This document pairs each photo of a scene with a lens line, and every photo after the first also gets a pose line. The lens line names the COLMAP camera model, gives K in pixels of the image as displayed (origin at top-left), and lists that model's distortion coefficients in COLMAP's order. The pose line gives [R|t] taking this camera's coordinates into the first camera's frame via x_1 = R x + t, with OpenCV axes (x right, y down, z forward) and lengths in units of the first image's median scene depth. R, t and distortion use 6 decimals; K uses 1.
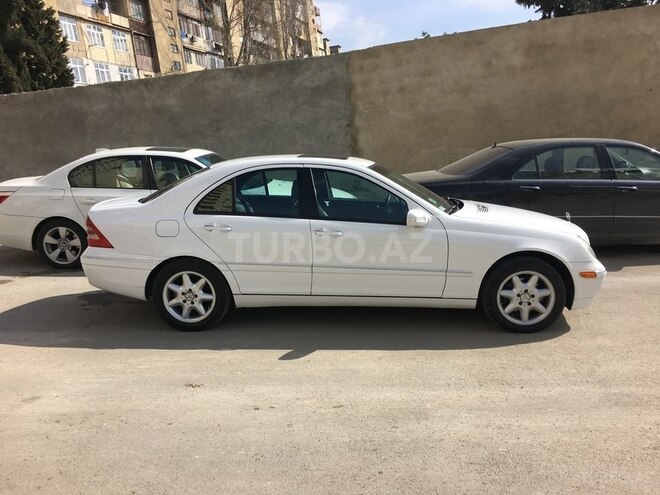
lens RADIAL K [[574.7, 0, 329.1], [0, 574.7, 247.8], [0, 0, 1]] dist [0.076388, -0.099224]
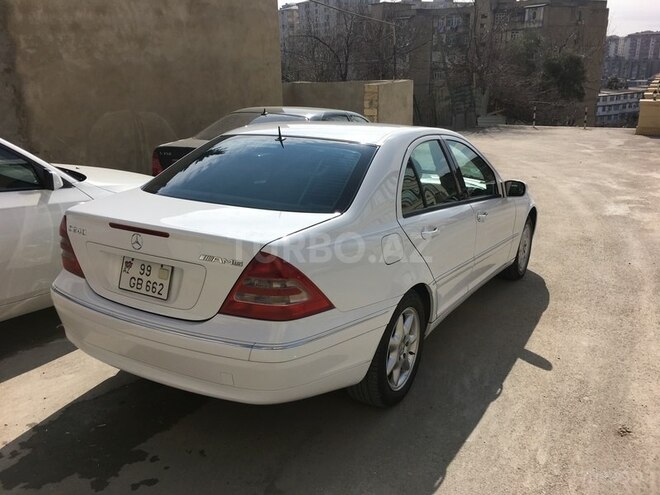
lens RADIAL K [[574.7, 0, 330.2], [0, 574.7, 246.5], [0, 0, 1]] dist [0.076388, -0.099224]
pose [[0.418153, -0.185993, 0.889132, -0.437611], [0.130564, 0.980956, 0.143798, -0.068360], [-0.898945, 0.055959, 0.434473, 0.415279]]
